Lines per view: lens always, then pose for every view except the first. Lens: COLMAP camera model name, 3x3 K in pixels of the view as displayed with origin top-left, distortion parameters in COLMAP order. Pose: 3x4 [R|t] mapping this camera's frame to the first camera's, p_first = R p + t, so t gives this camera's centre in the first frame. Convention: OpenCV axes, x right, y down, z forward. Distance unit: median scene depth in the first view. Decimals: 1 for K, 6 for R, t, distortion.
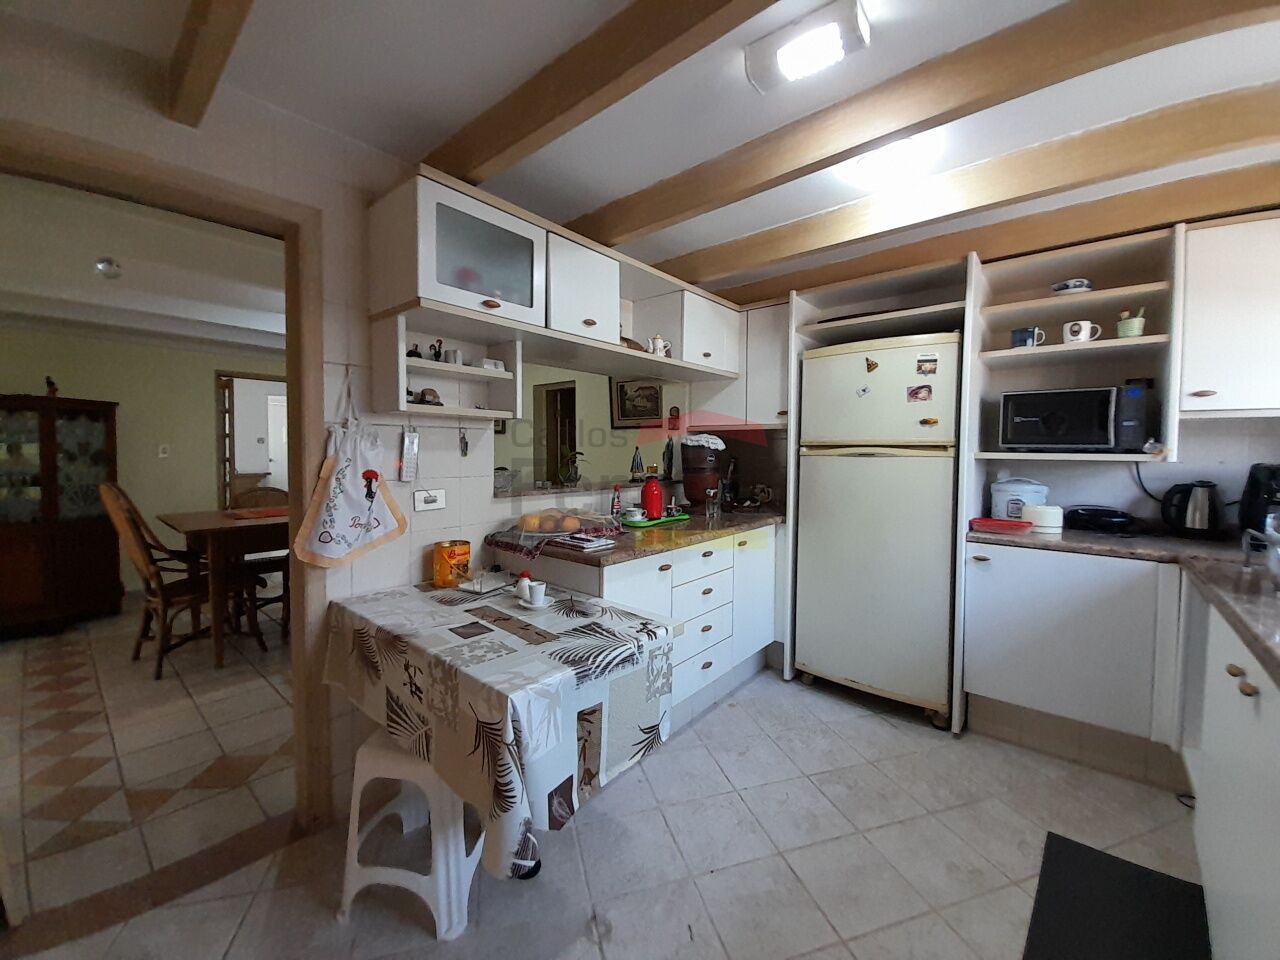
lens RADIAL K [[510.1, 0, 652.6], [0, 510.1, 471.3], [0, 0, 1]] dist [0.001136, -0.000181]
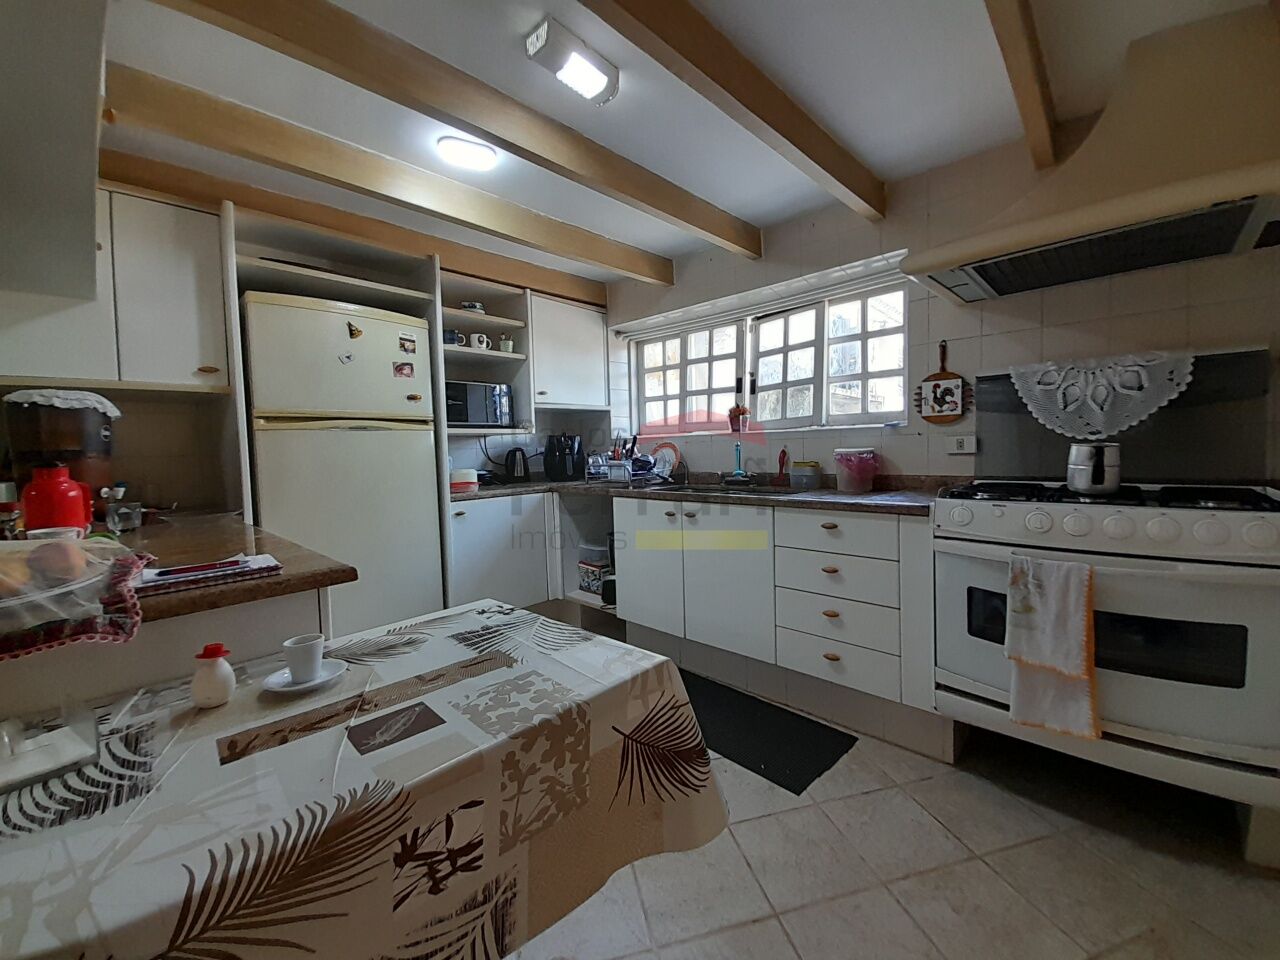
lens RADIAL K [[510.1, 0, 652.0], [0, 510.1, 480.9], [0, 0, 1]] dist [0.001136, -0.000181]
pose [[0.040207, -0.075379, 0.996344, -0.640320], [0.067061, 0.995106, 0.072579, 0.041857], [-0.996938, 0.063898, 0.045065, 0.552352]]
